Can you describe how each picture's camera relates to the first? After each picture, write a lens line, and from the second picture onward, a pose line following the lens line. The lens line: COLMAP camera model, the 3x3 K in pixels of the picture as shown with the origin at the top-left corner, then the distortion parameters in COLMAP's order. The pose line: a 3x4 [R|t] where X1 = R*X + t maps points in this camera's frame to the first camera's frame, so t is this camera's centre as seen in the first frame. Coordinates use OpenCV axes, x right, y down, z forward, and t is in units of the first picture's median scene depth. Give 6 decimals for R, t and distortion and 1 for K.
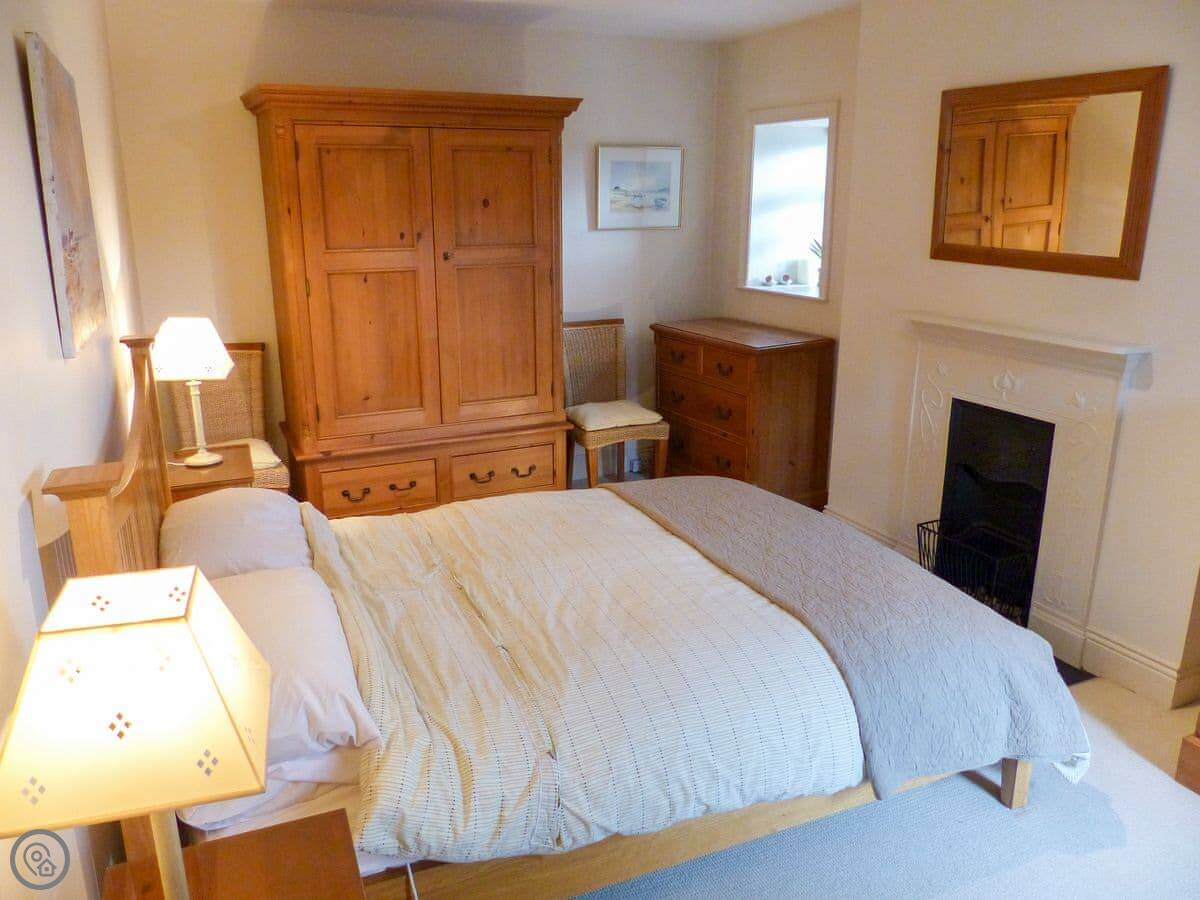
lens RADIAL K [[959.8, 0, 600.5], [0, 959.8, 454.9], [0, 0, 1]] dist [-0.012071, -0.006050]
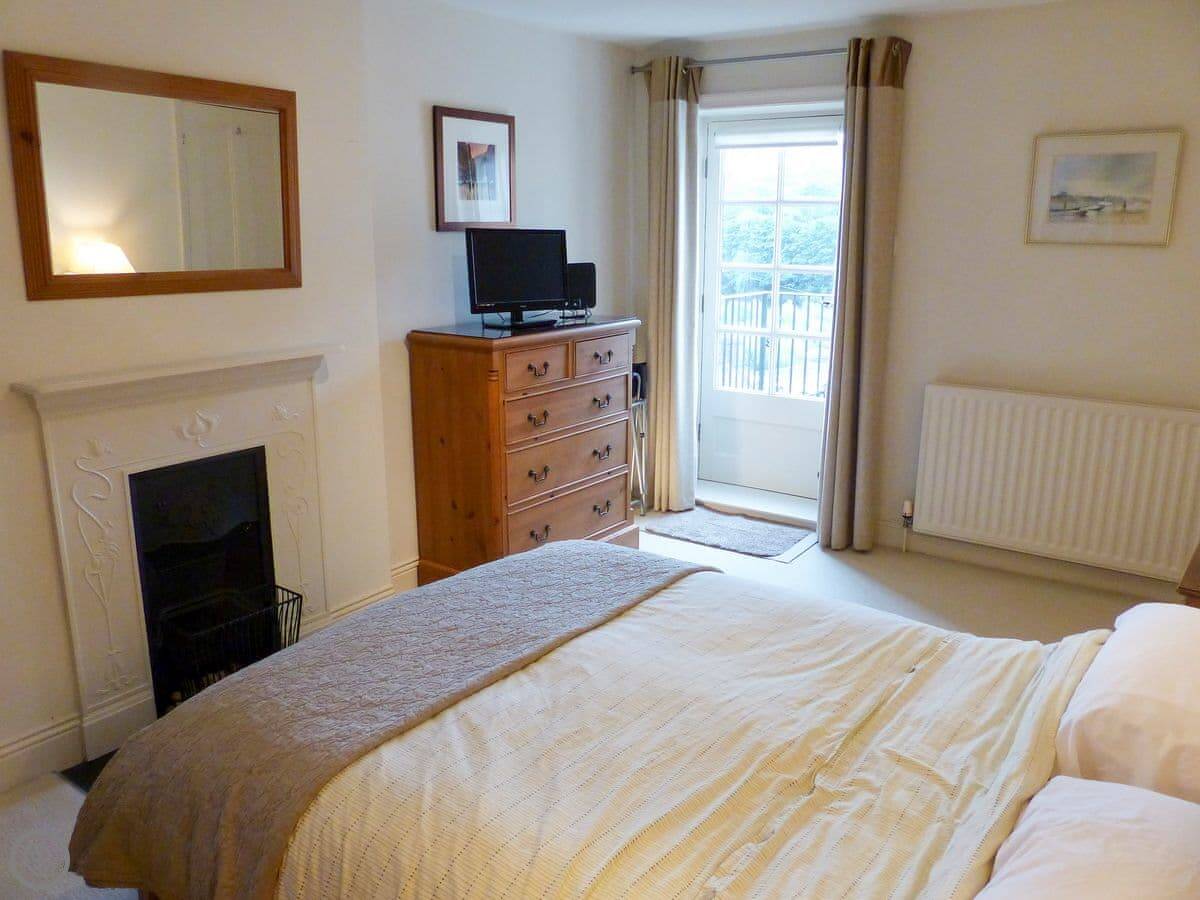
lens RADIAL K [[959.8, 0, 600.9], [0, 959.8, 444.1], [0, 0, 1]] dist [-0.012071, -0.006050]
pose [[-0.515904, -0.203132, 0.832214, -0.479032], [0.214381, 0.909952, 0.355005, -0.289780], [-0.829388, 0.361560, -0.425900, 1.082655]]
